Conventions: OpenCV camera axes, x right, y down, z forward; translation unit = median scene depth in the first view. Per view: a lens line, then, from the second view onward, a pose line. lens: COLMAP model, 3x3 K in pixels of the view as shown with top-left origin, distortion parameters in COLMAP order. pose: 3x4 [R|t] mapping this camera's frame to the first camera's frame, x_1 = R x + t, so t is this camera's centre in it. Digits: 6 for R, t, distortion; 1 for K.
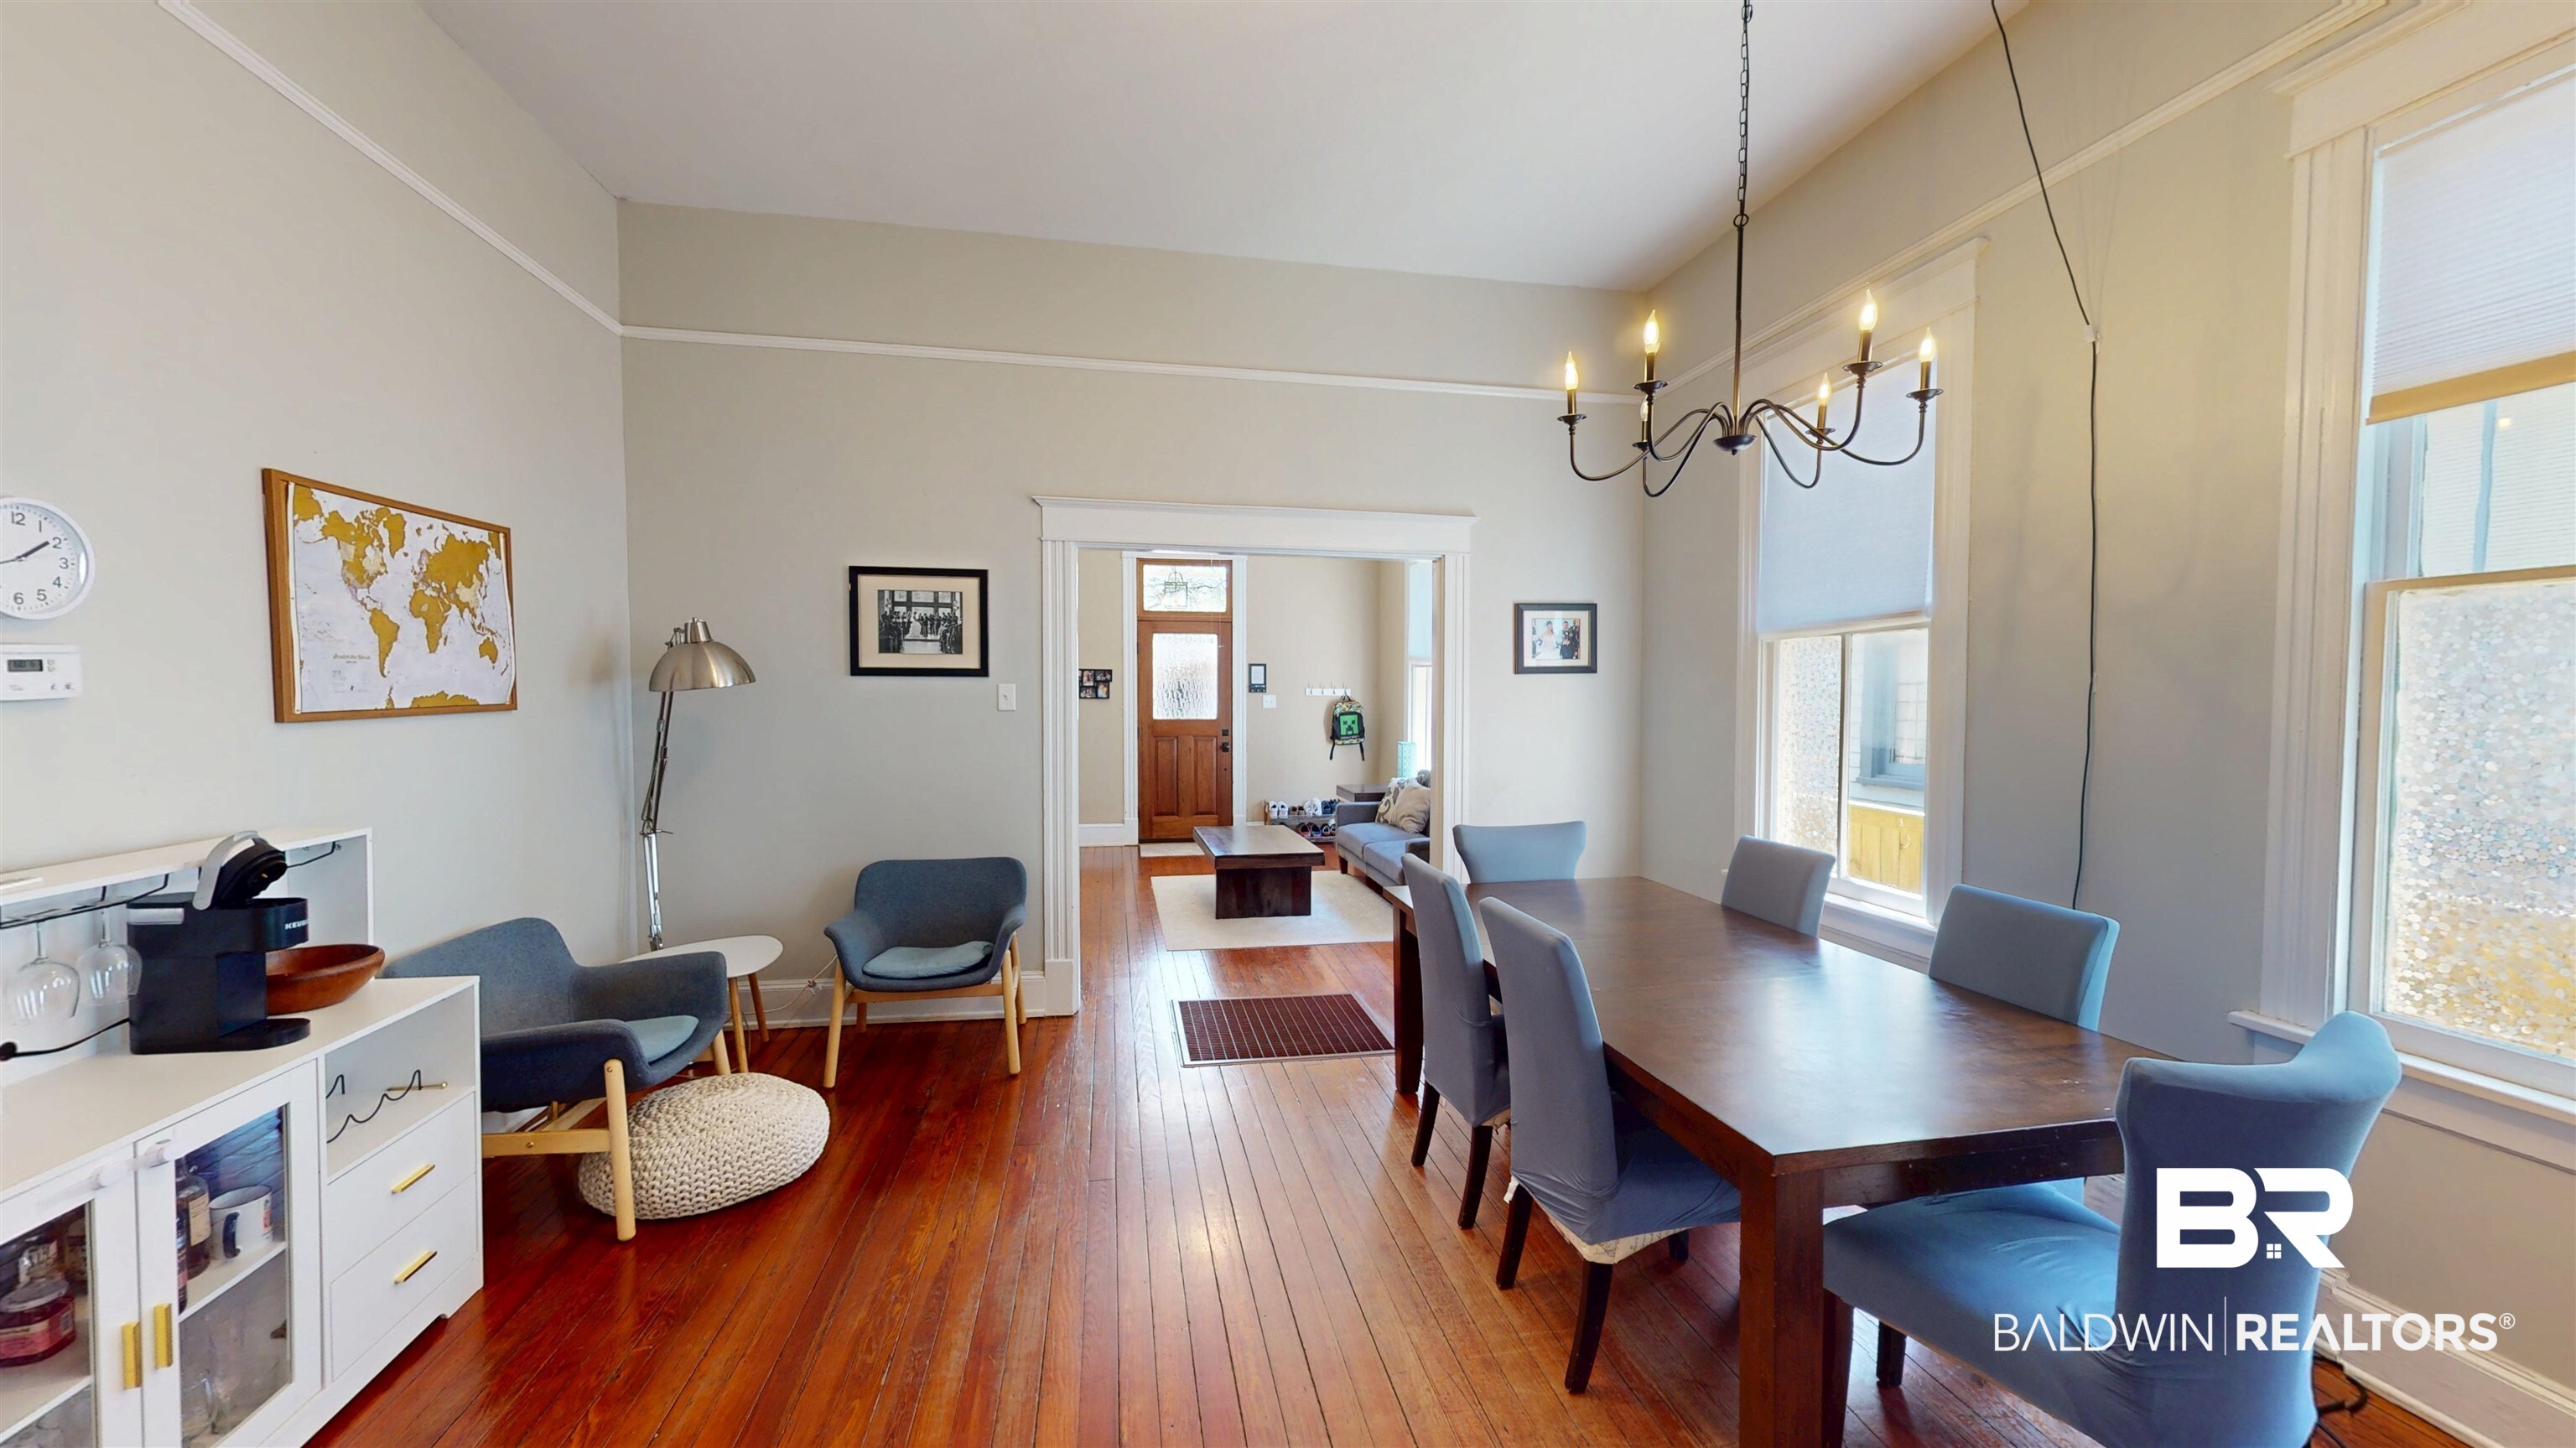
lens RADIAL K [[943.1, 0, 1288.0], [0, 943.1, 724.0], [0, 0, 1]] dist [-0.001012, 0.000106]
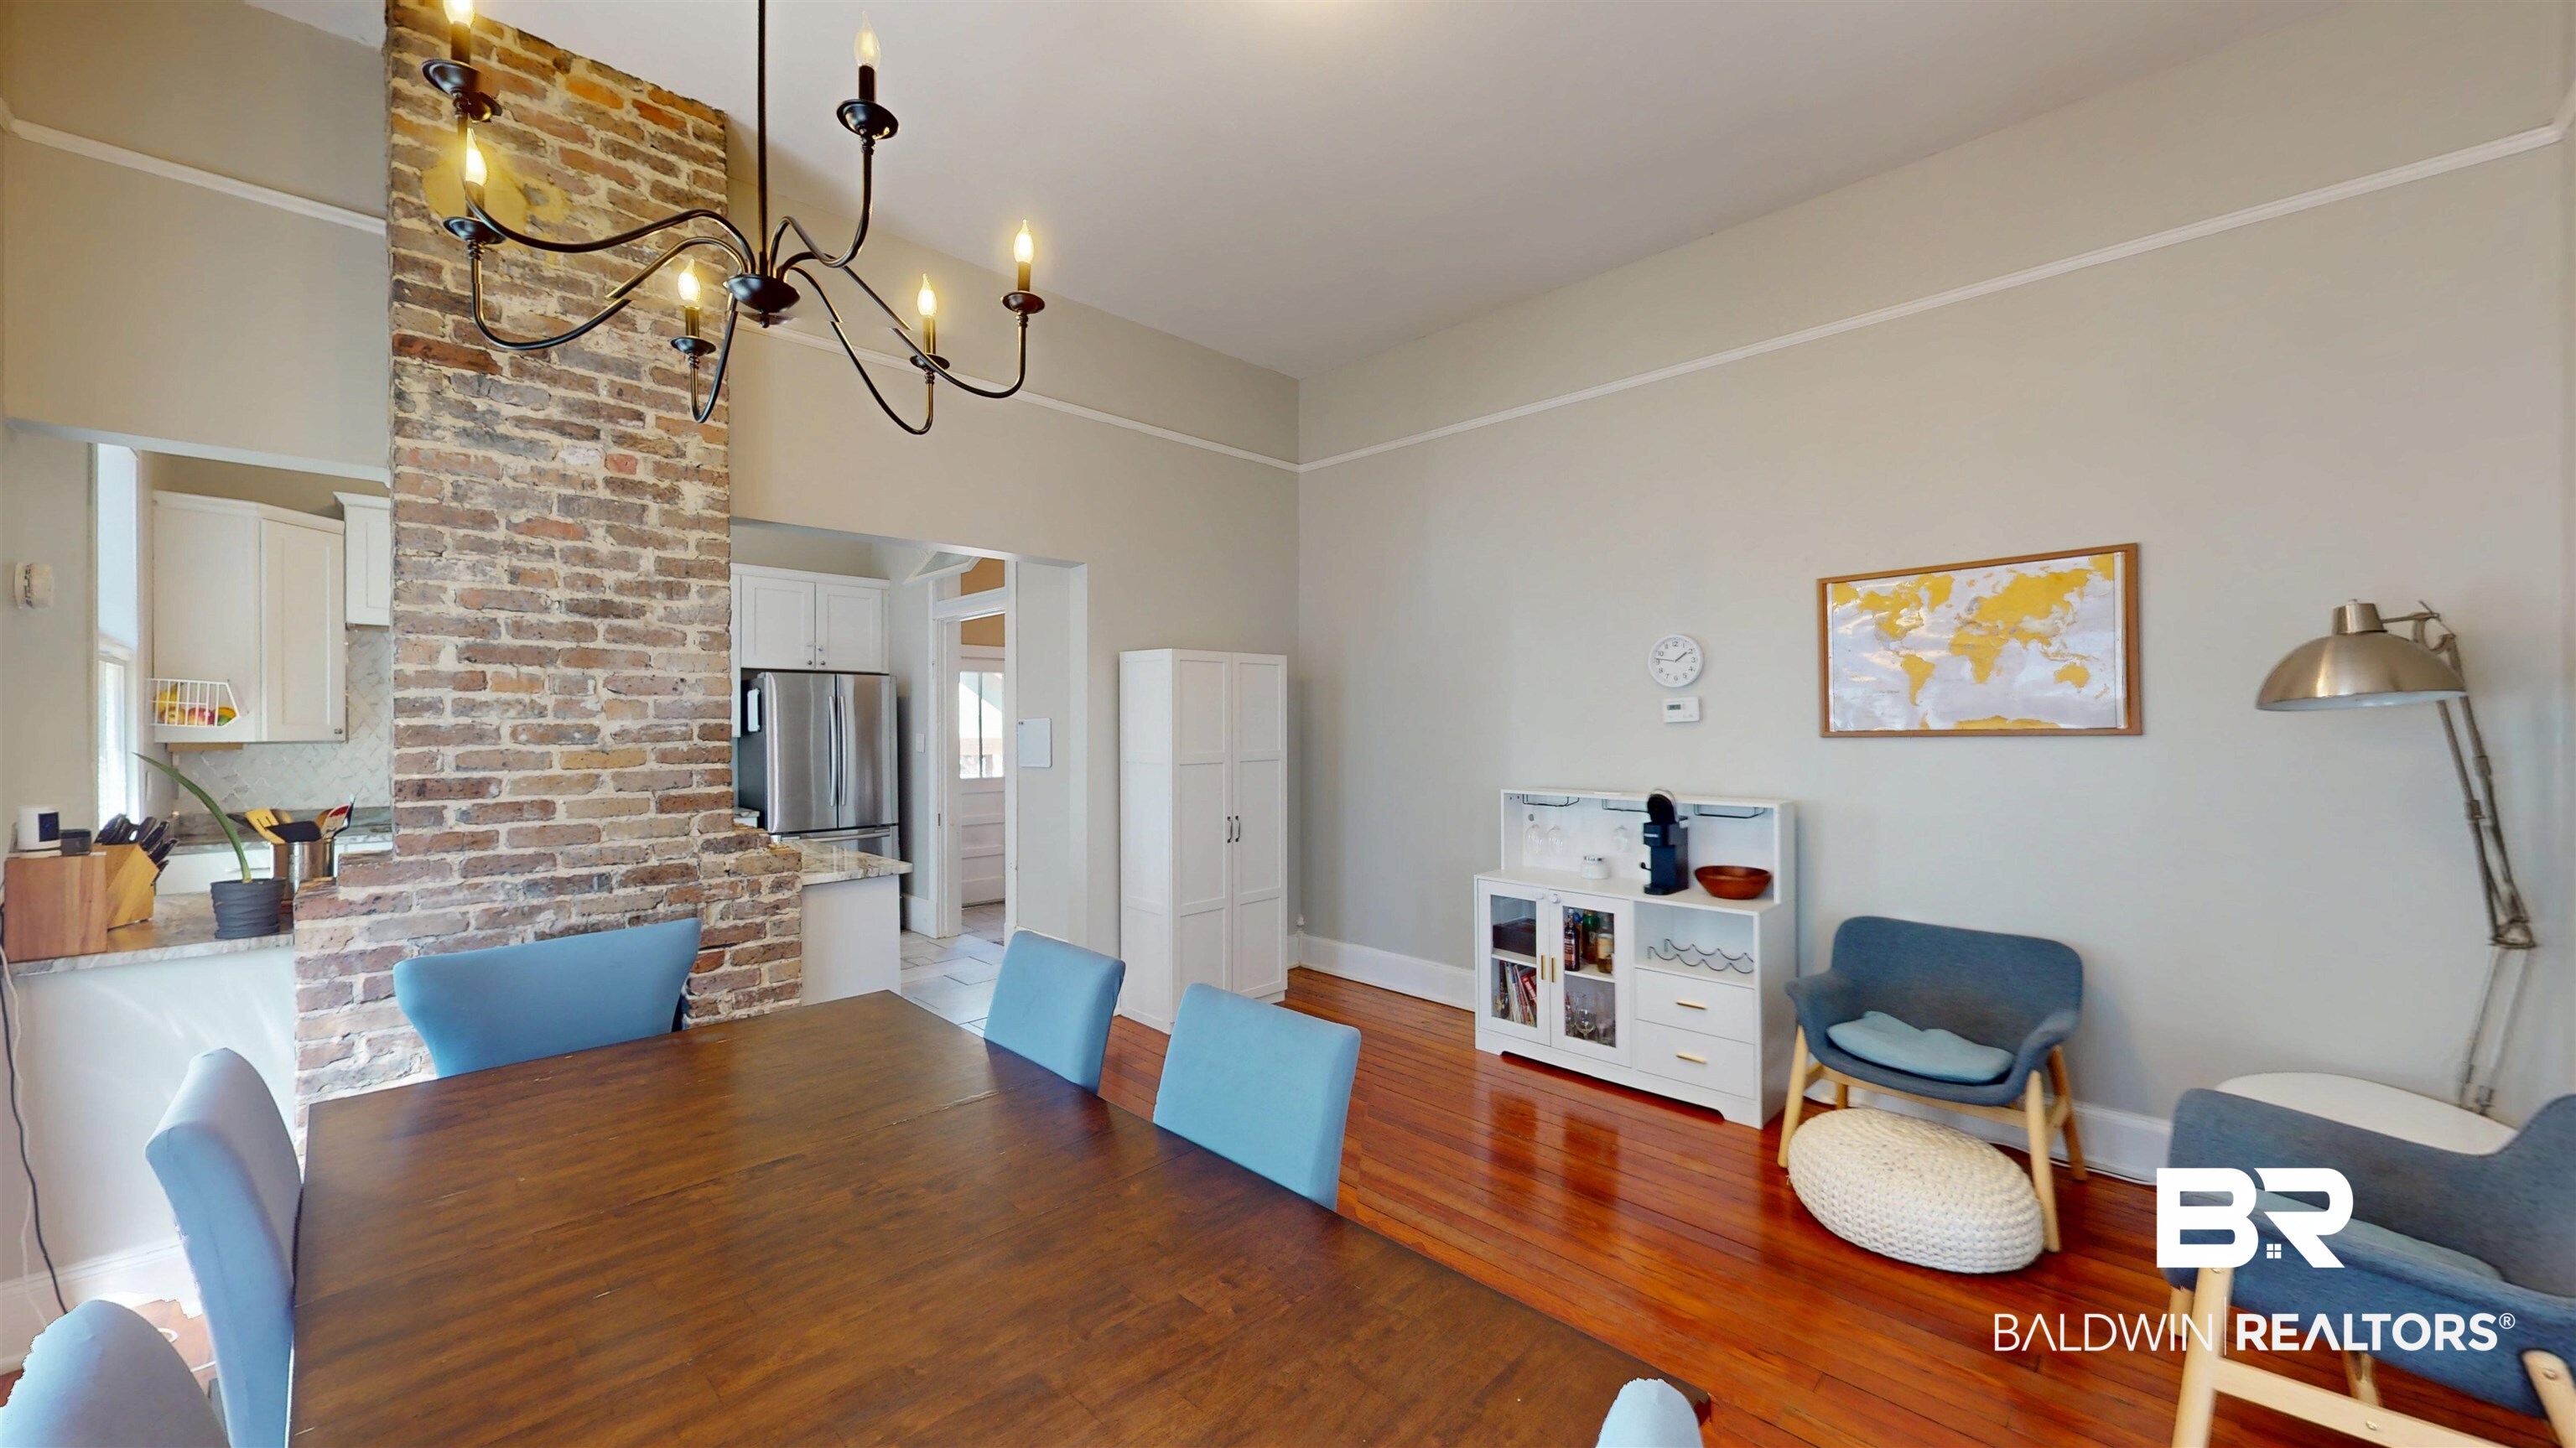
lens RADIAL K [[943.1, 0, 1288.0], [0, 943.1, 724.0], [0, 0, 1]] dist [-0.001012, 0.000106]
pose [[-0.827890, -0.002751, -0.560883, 0.479295], [-0.021025, 0.999437, 0.026132, -0.039928], [0.560496, 0.033427, -0.827482, 1.557110]]
